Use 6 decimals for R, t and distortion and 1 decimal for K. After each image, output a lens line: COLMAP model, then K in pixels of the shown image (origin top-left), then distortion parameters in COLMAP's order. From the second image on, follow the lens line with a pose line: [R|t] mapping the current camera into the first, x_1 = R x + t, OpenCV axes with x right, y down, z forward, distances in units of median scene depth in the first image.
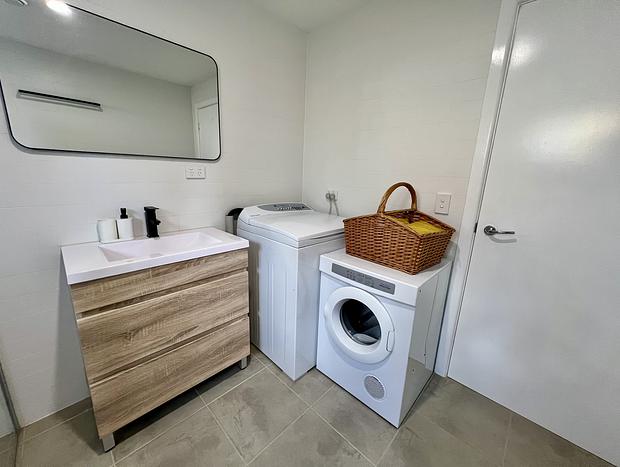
lens RADIAL K [[248.1, 0, 307.9], [0, 248.1, 231.2], [0, 0, 1]] dist [-0.001770, 0.000030]
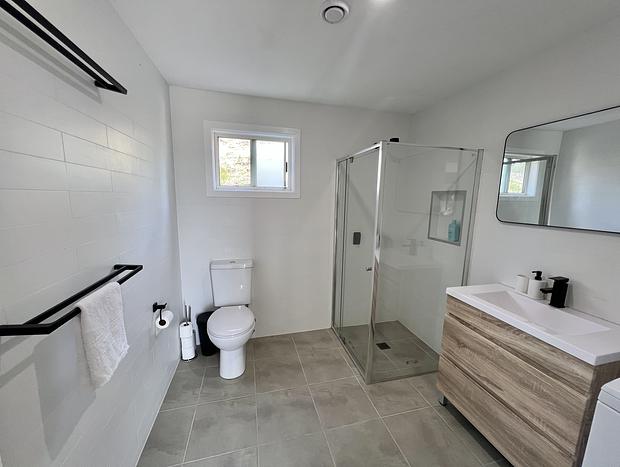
lens RADIAL K [[248.1, 0, 307.9], [0, 248.1, 231.2], [0, 0, 1]] dist [-0.001770, 0.000030]
pose [[-0.531432, 0.070116, -0.844194, 0.852501], [-0.229240, 0.947480, 0.223004, -0.302903], [0.815493, 0.312035, -0.487447, 0.676894]]
